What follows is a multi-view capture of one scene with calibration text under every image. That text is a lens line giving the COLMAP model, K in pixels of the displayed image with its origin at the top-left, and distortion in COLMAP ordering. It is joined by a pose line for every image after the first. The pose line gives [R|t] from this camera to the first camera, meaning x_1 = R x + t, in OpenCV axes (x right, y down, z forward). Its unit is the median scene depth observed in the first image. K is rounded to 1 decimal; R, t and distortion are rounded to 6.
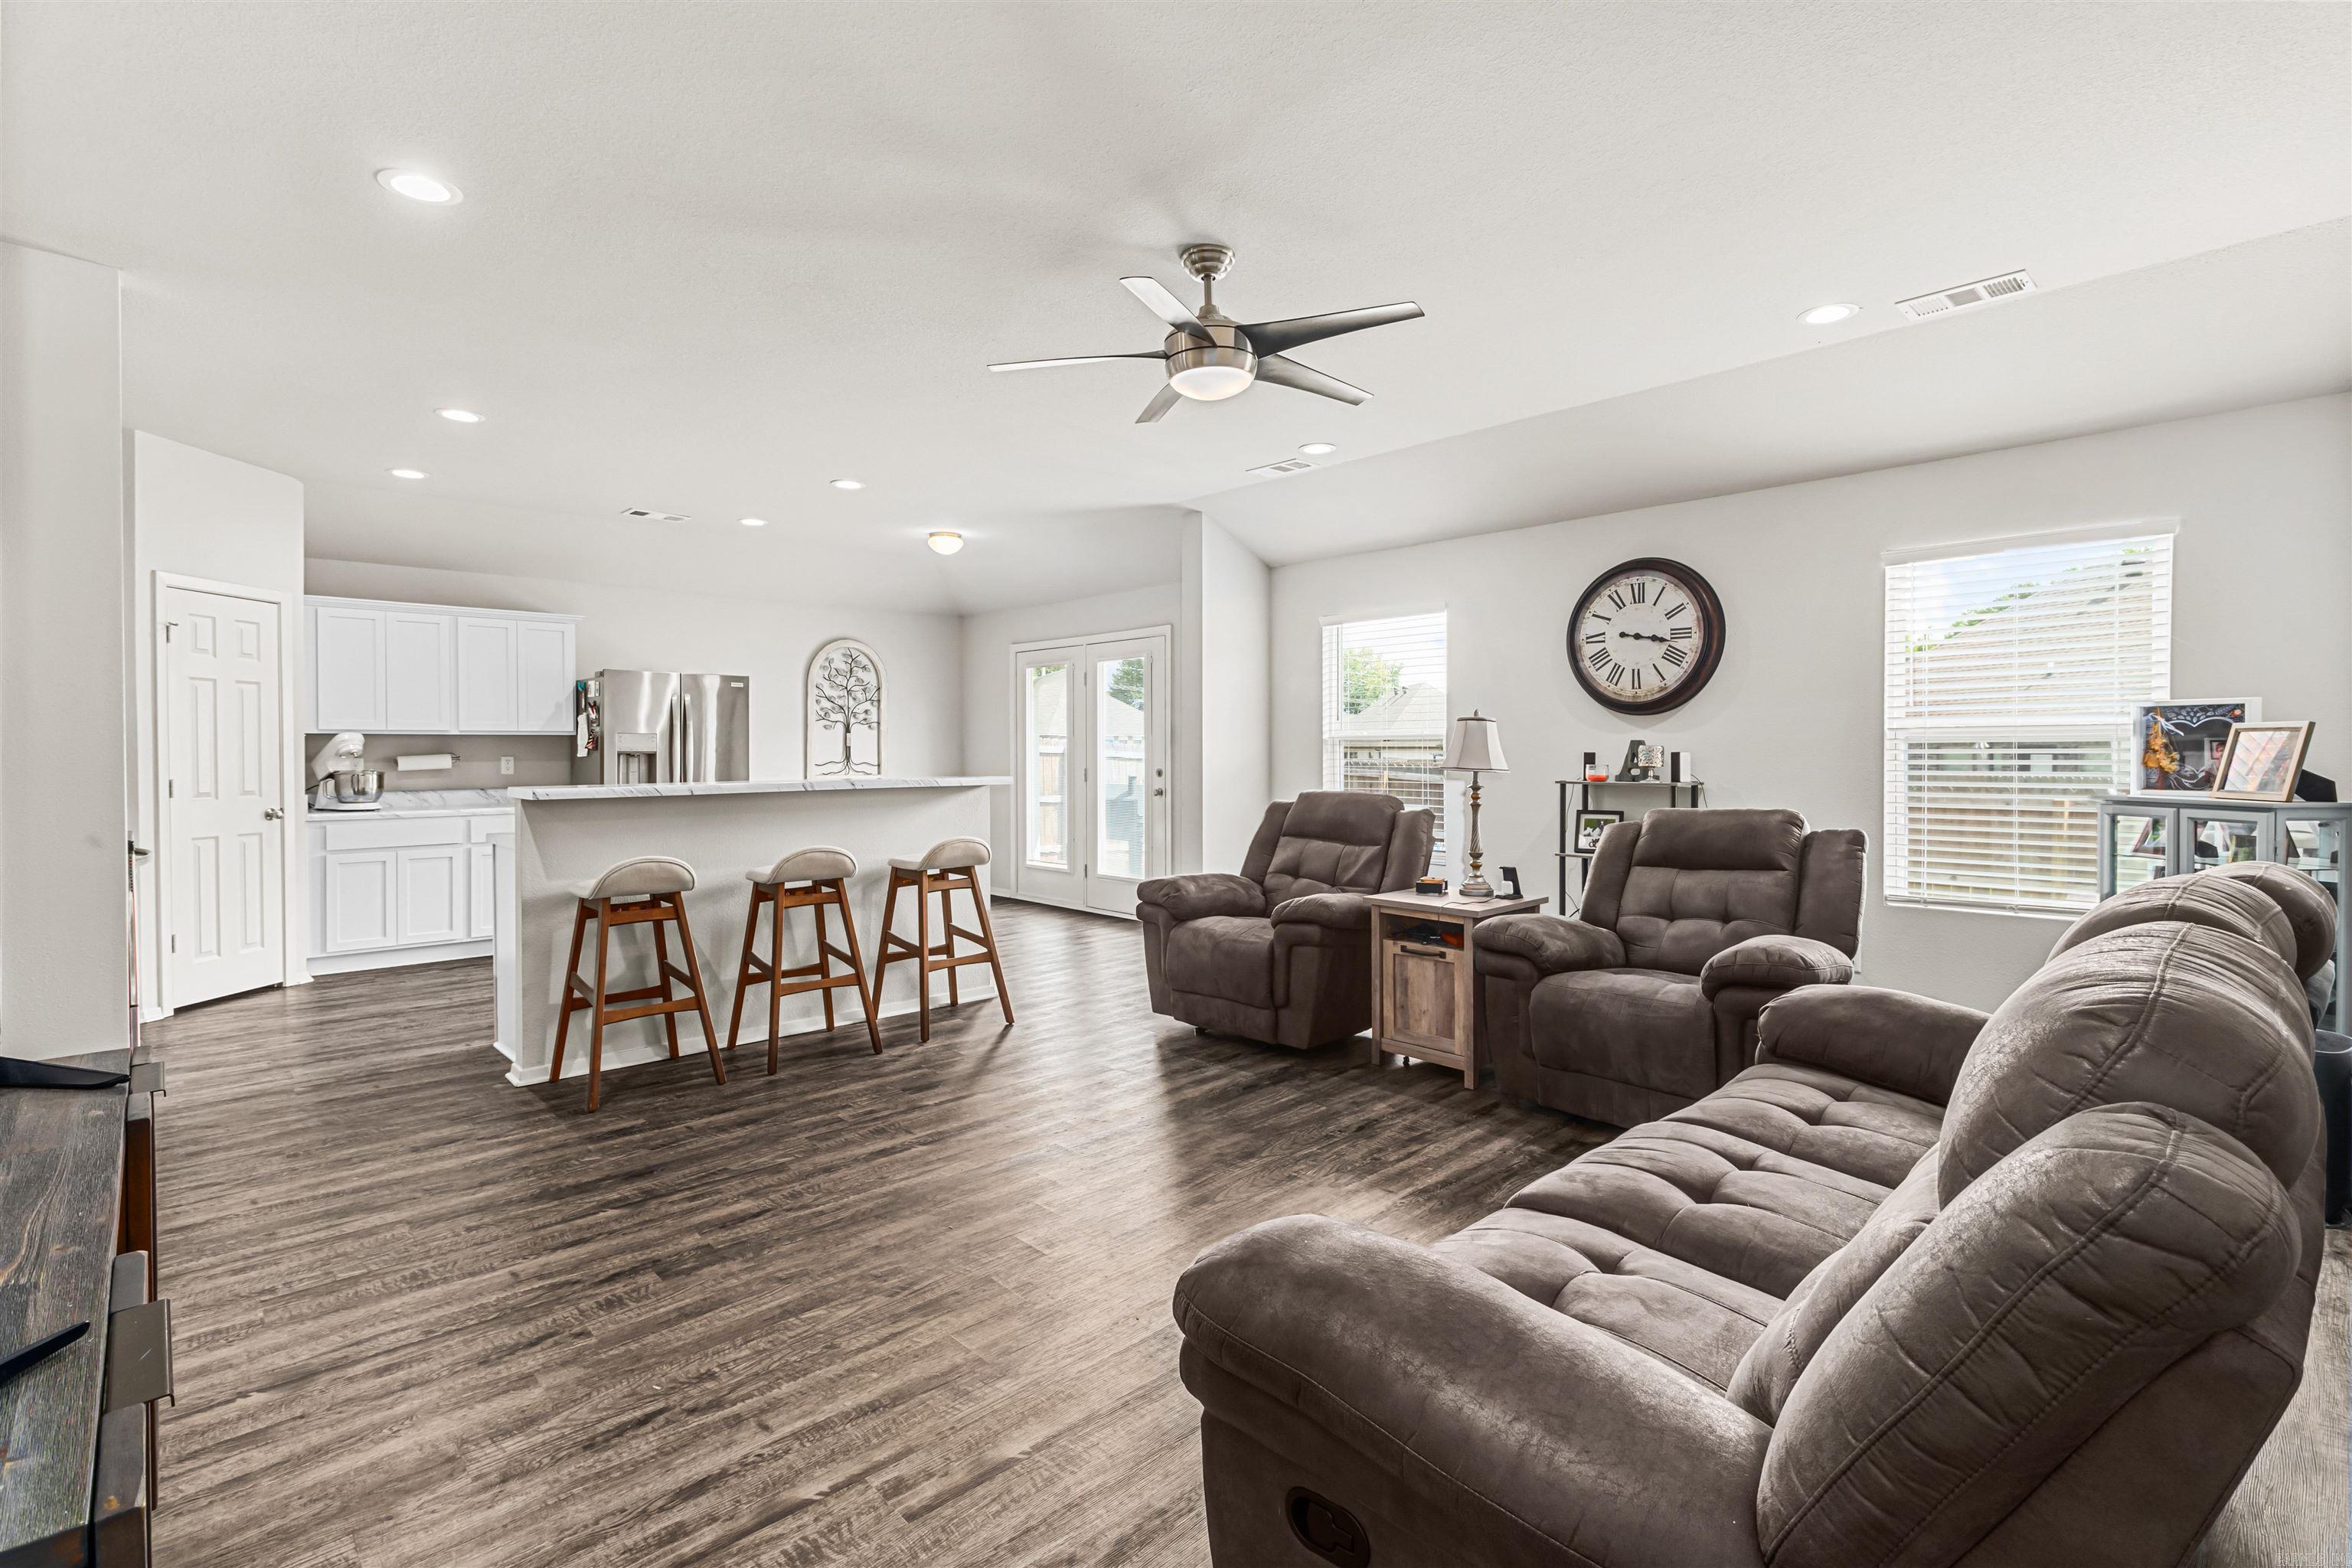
lens RADIAL K [[1085.1, 0, 1190.1], [0, 1085.1, 753.8], [0, 0, 1]] dist [0.000036, 0.000938]
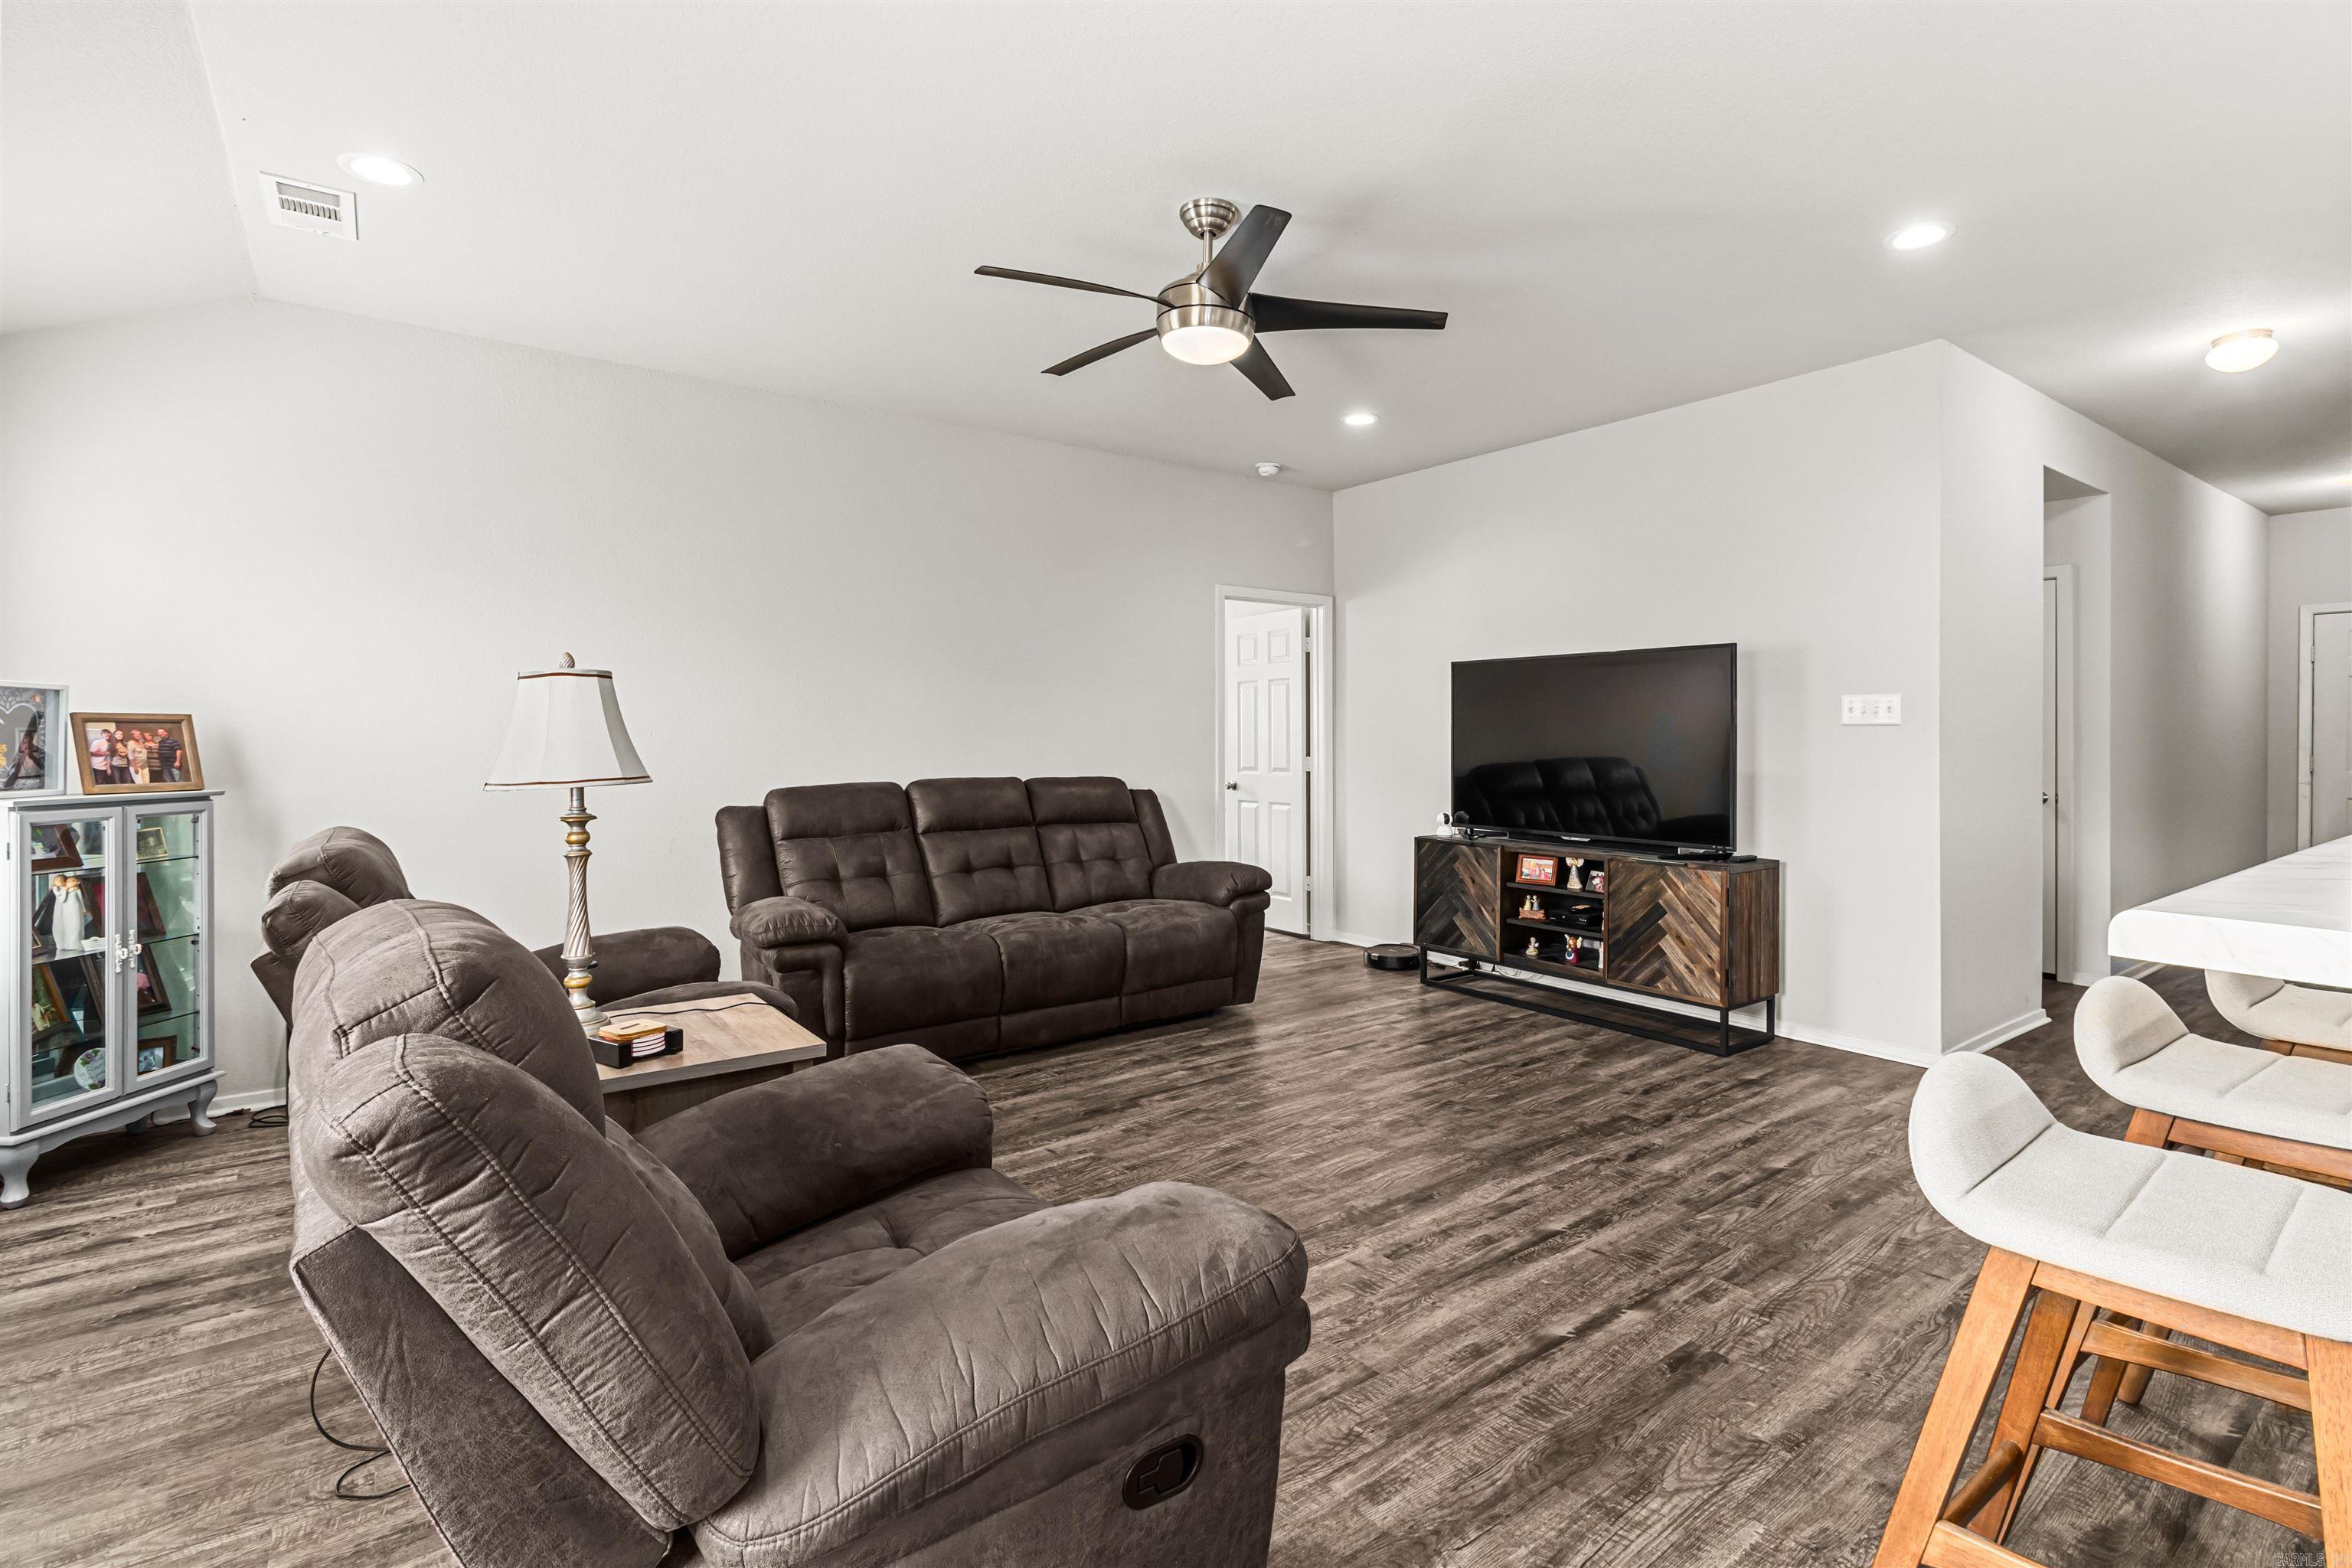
lens RADIAL K [[1085.1, 0, 1190.1], [0, 1085.1, 753.8], [0, 0, 1]] dist [0.000036, 0.000938]
pose [[-0.991808, 0.001198, 0.127733, -0.077912], [0.003552, 0.999828, 0.018208, -0.006481], [-0.127689, 0.018512, -0.991642, 1.788961]]
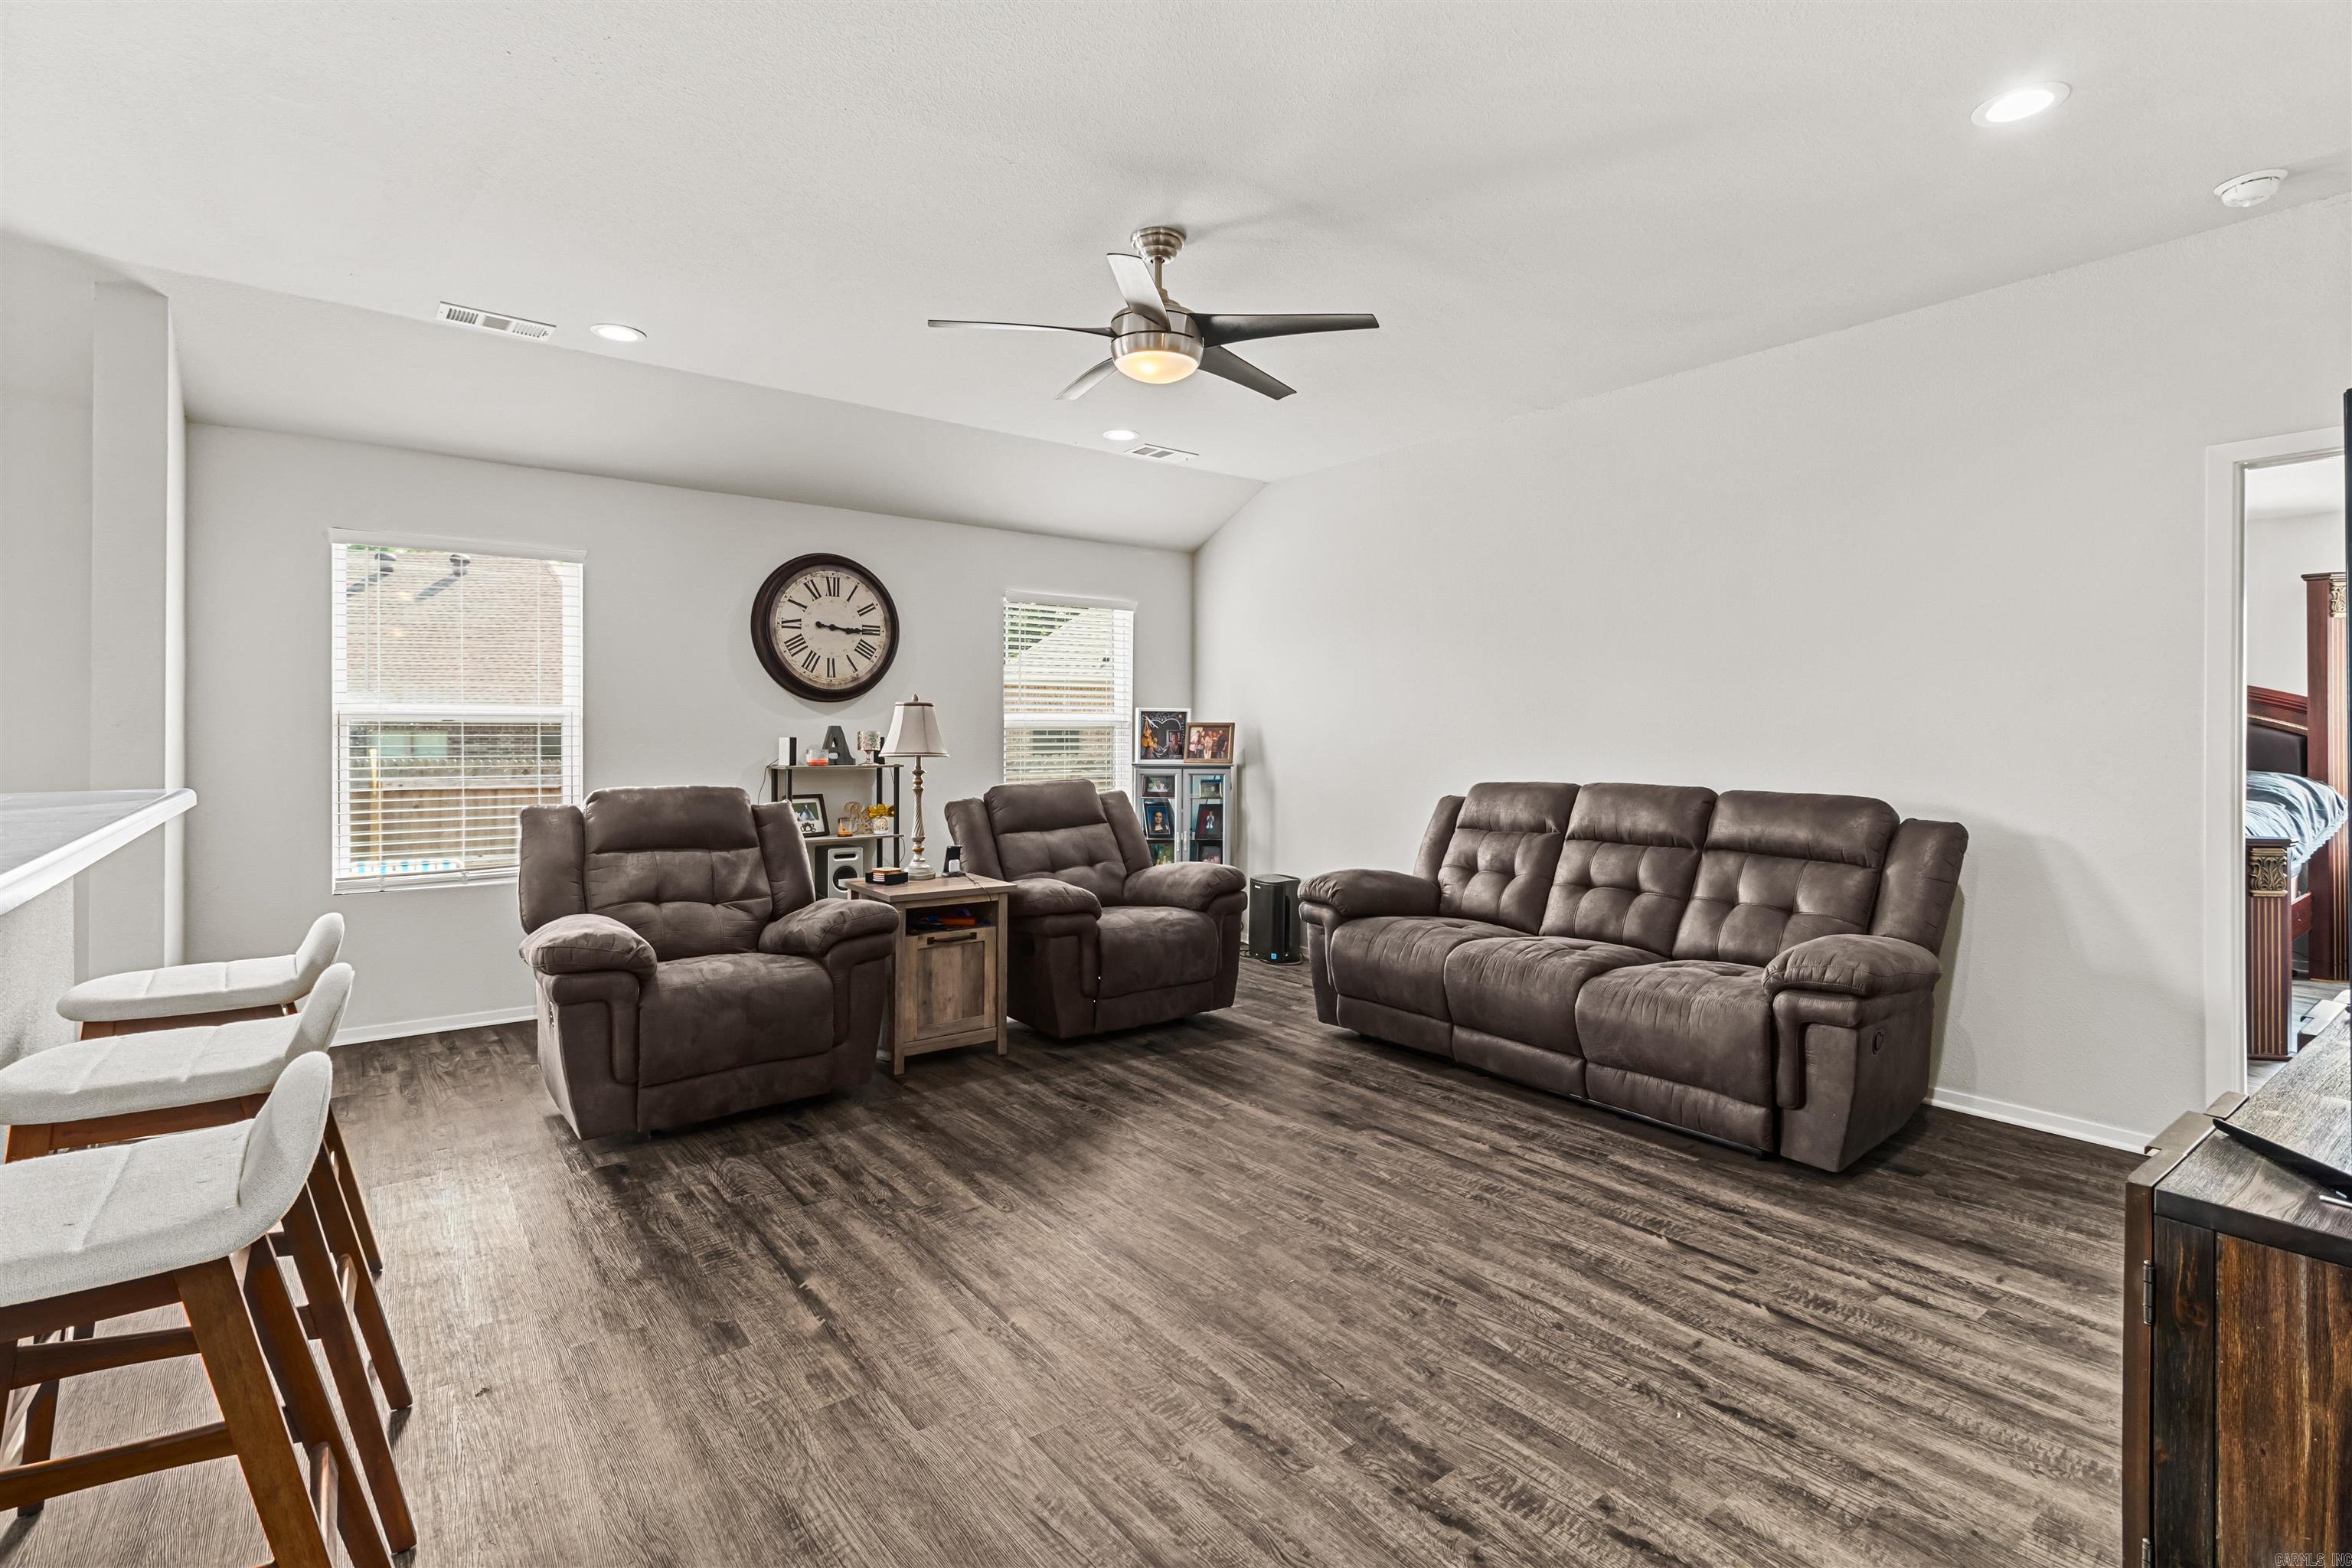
lens RADIAL K [[1095.9, 0, 1188.2], [0, 1095.9, 731.1], [0, 0, 1]] dist [0.002362, 0.001150]
pose [[0.108190, 0.005679, 0.994114, -0.900490], [0.000180, 0.999984, -0.005732, -0.002229], [-0.994130, 0.000799, 0.108187, 0.799401]]
